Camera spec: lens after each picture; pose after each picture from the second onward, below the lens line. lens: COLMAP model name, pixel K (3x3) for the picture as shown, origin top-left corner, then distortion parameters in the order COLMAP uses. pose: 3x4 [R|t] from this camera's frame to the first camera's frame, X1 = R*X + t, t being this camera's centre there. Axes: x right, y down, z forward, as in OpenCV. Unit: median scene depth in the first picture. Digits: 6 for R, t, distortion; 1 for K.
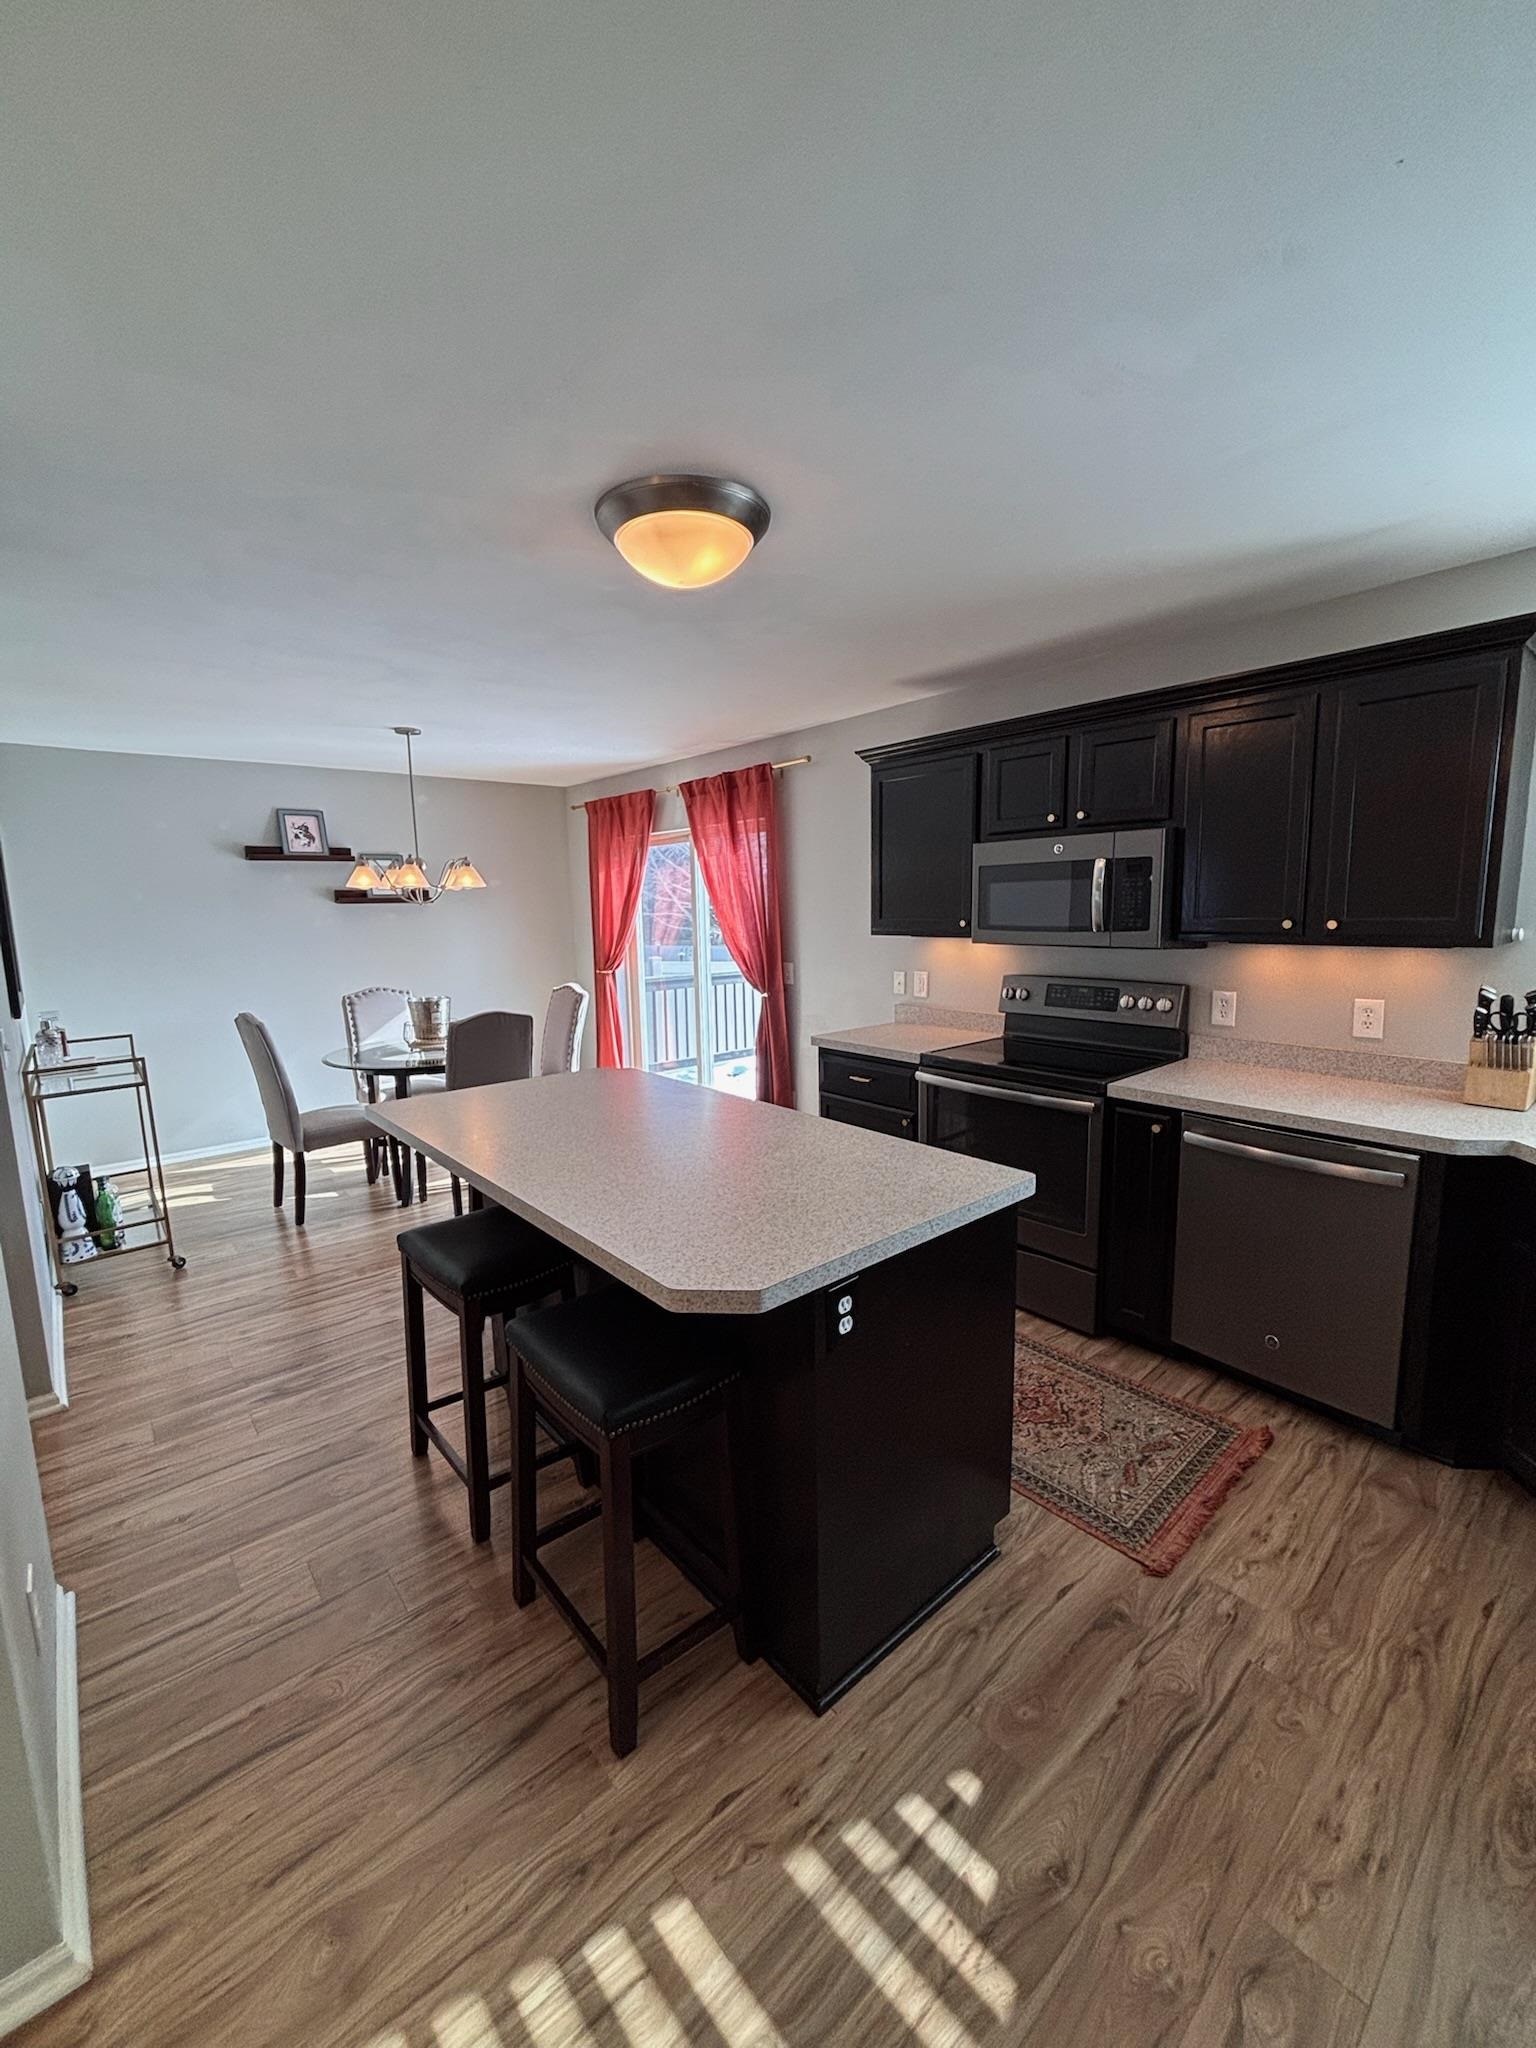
lens RADIAL K [[831.4, 0, 775.1], [0, 831.4, 1015.1], [0, 0, 1]] dist [0.005563, -0.000232]
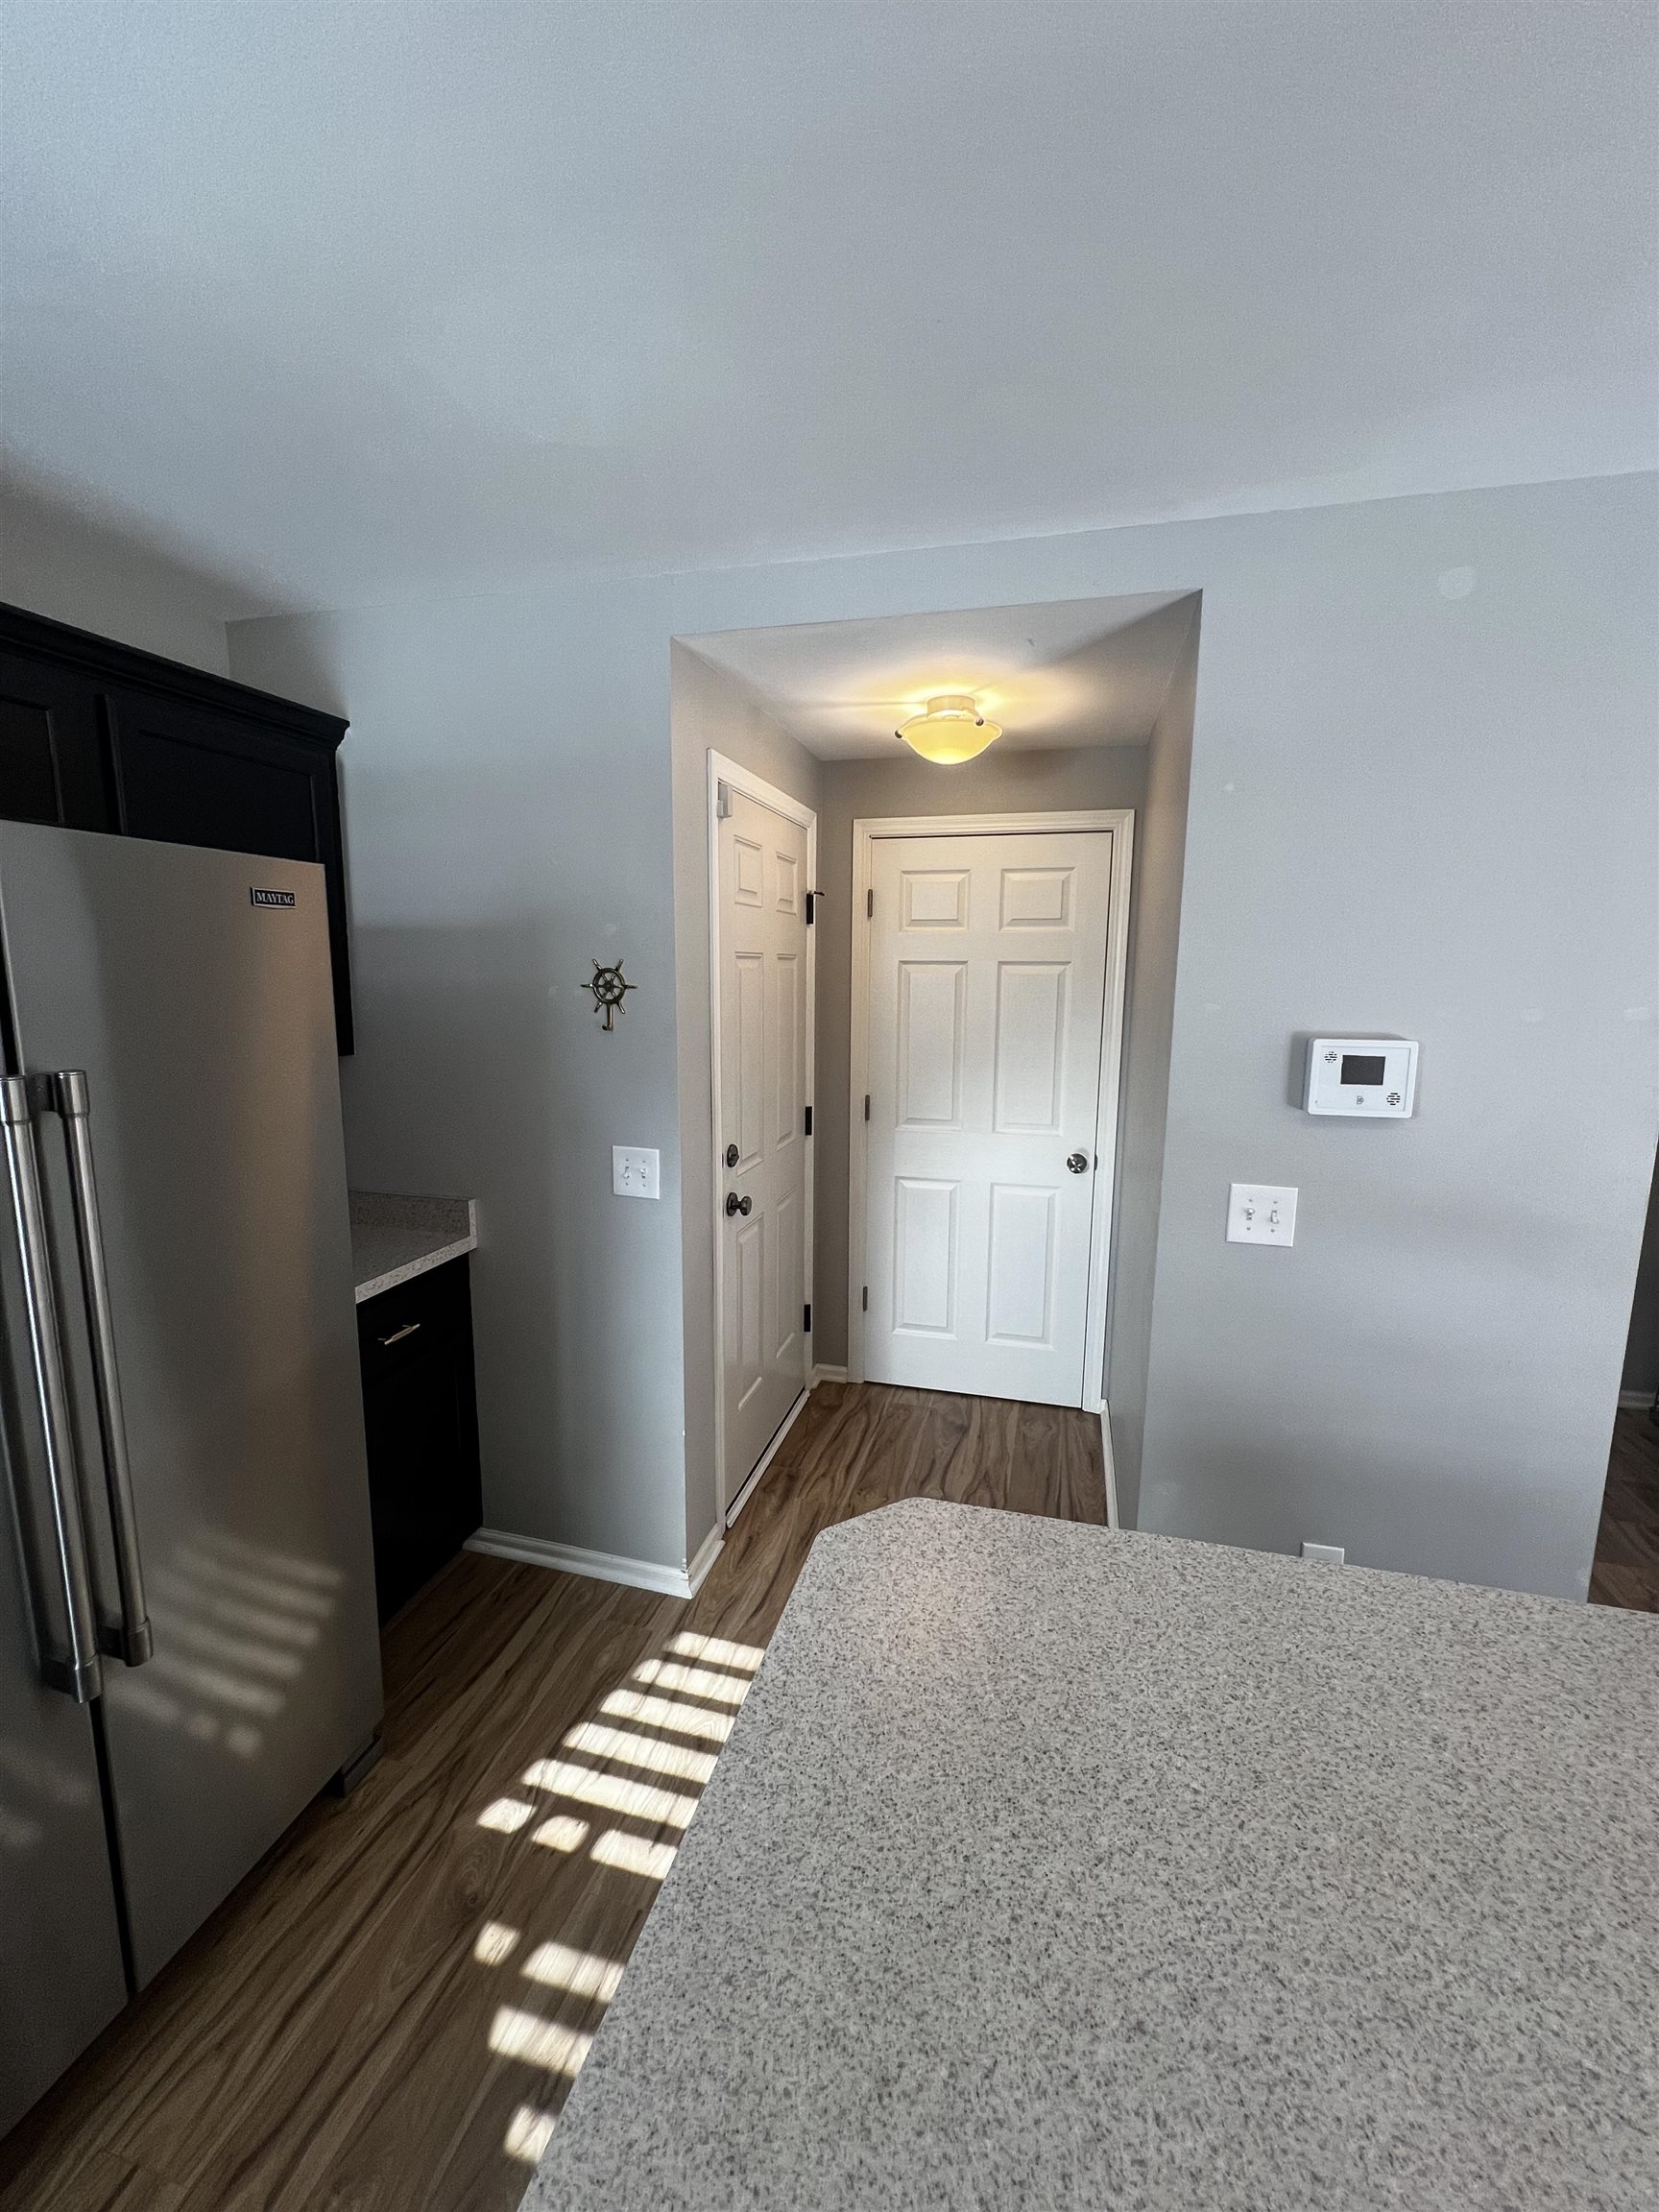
lens RADIAL K [[881.7, 0, 831.2], [0, 881.7, 1097.4], [0, 0, 1]] dist [-0.000934, -0.000259]
pose [[-0.825380, 0.098779, -0.555868, 0.249513], [-0.070607, 0.958785, 0.275219, -0.194870], [0.560144, 0.266409, -0.784388, 1.074741]]
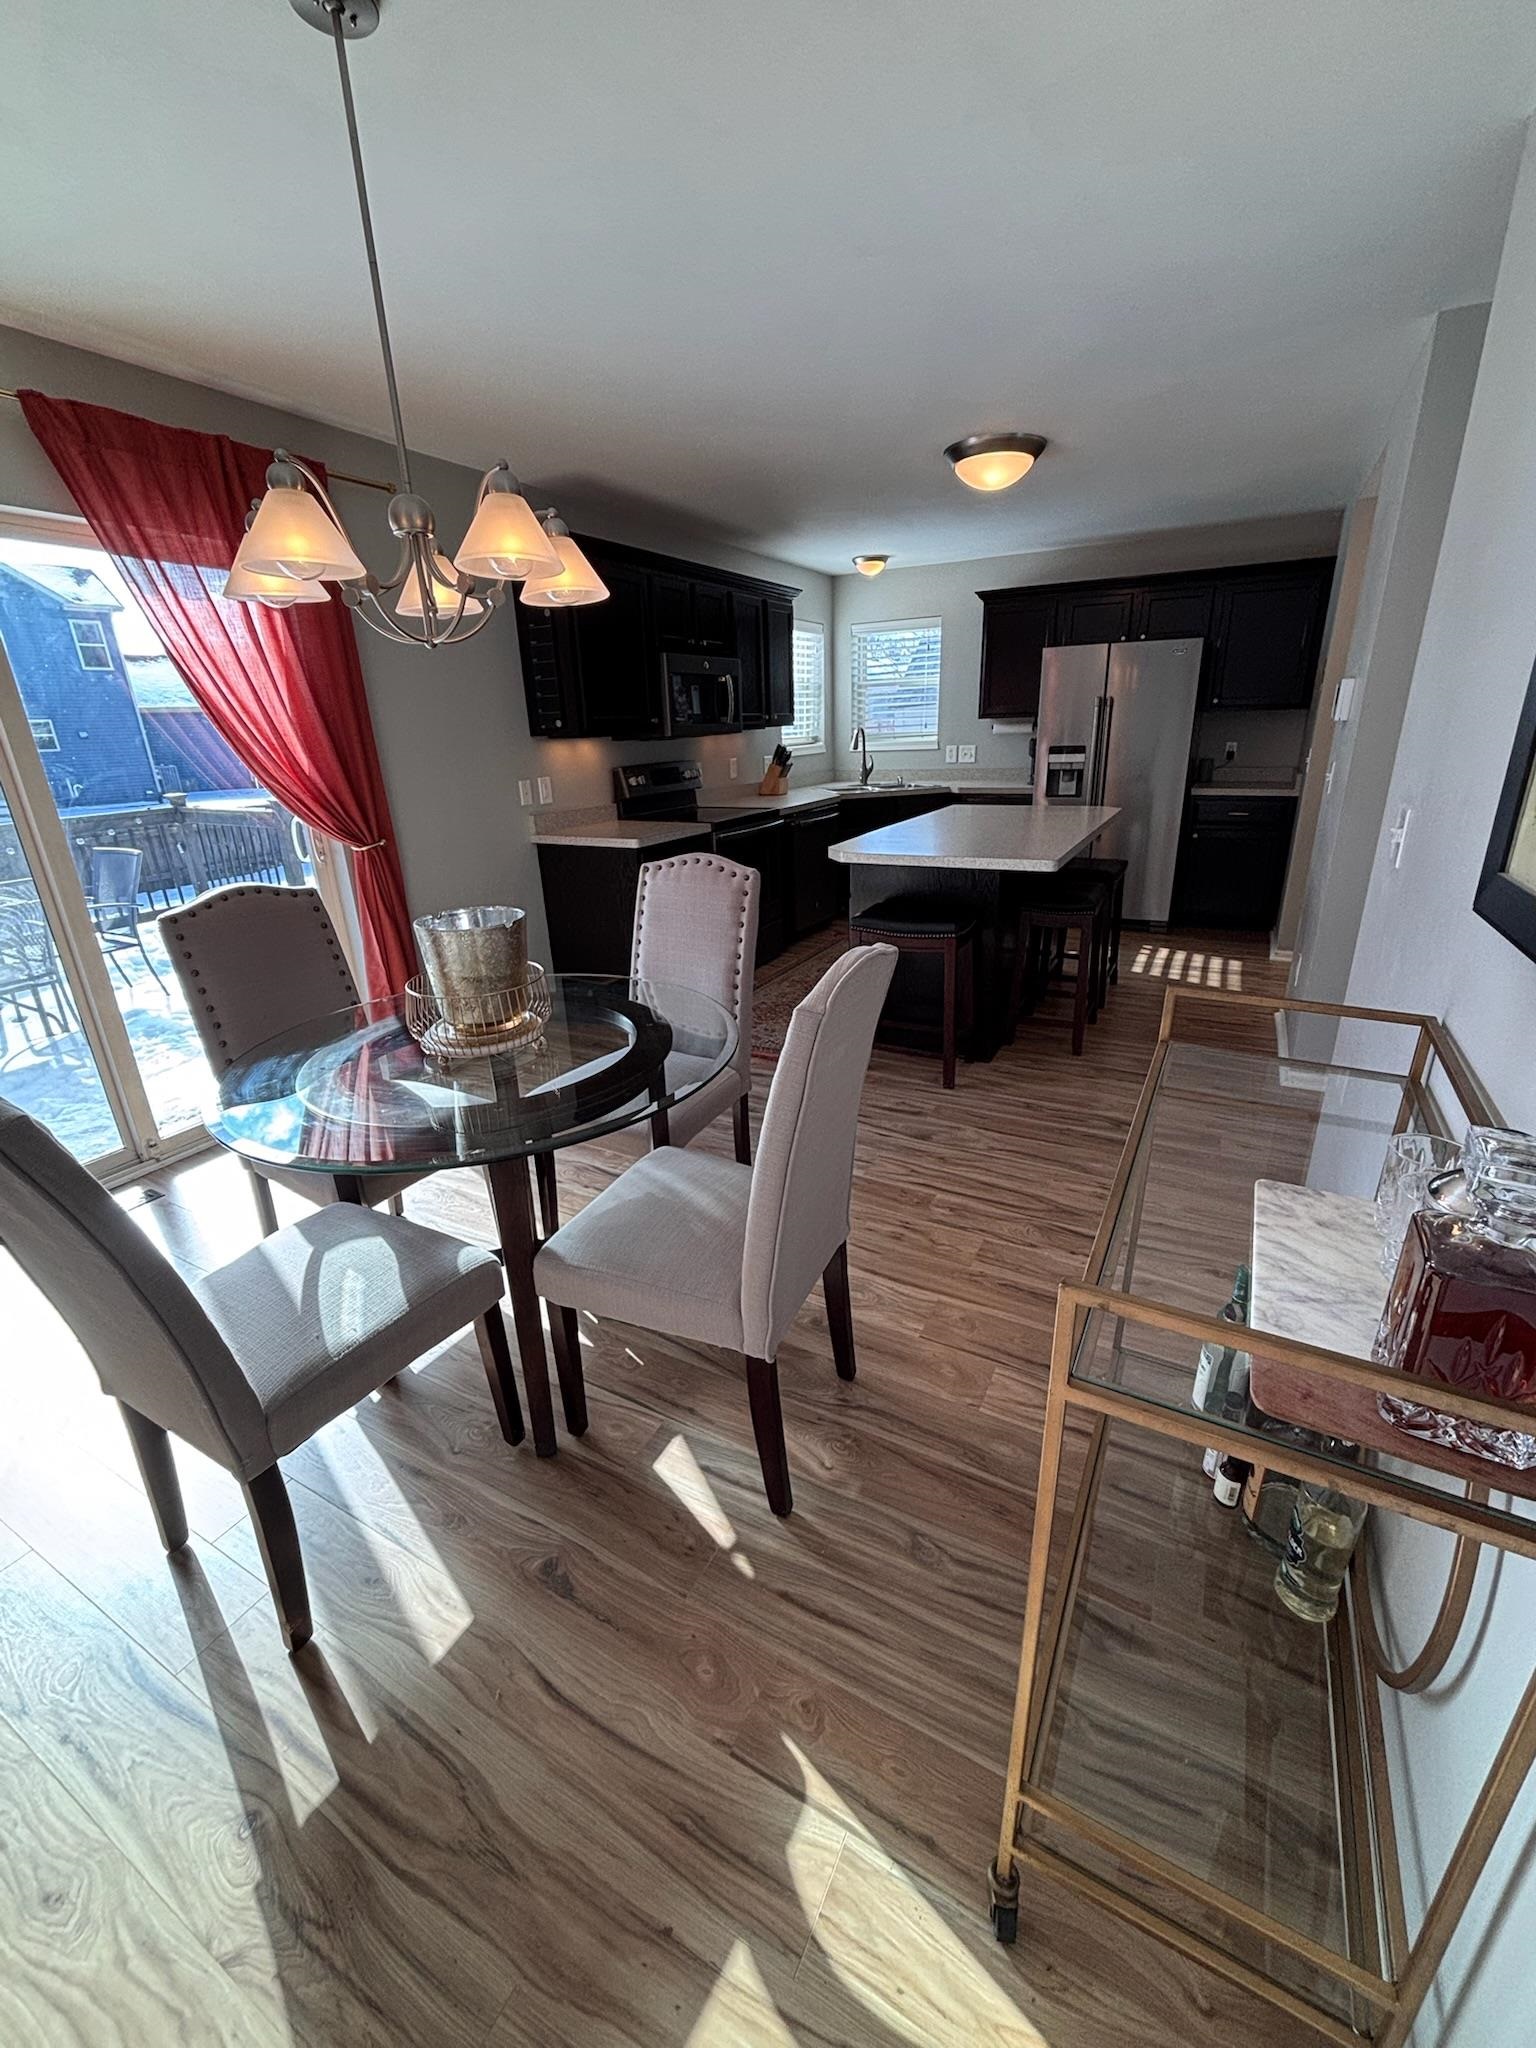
lens RADIAL K [[831.4, 0, 775.1], [0, 831.4, 1015.1], [0, 0, 1]] dist [0.005563, -0.000232]
pose [[-0.343623, -0.285317, 0.894716, -1.858661], [0.166276, 0.919193, 0.356982, -0.207074], [-0.924270, 0.271437, -0.268415, 2.239688]]
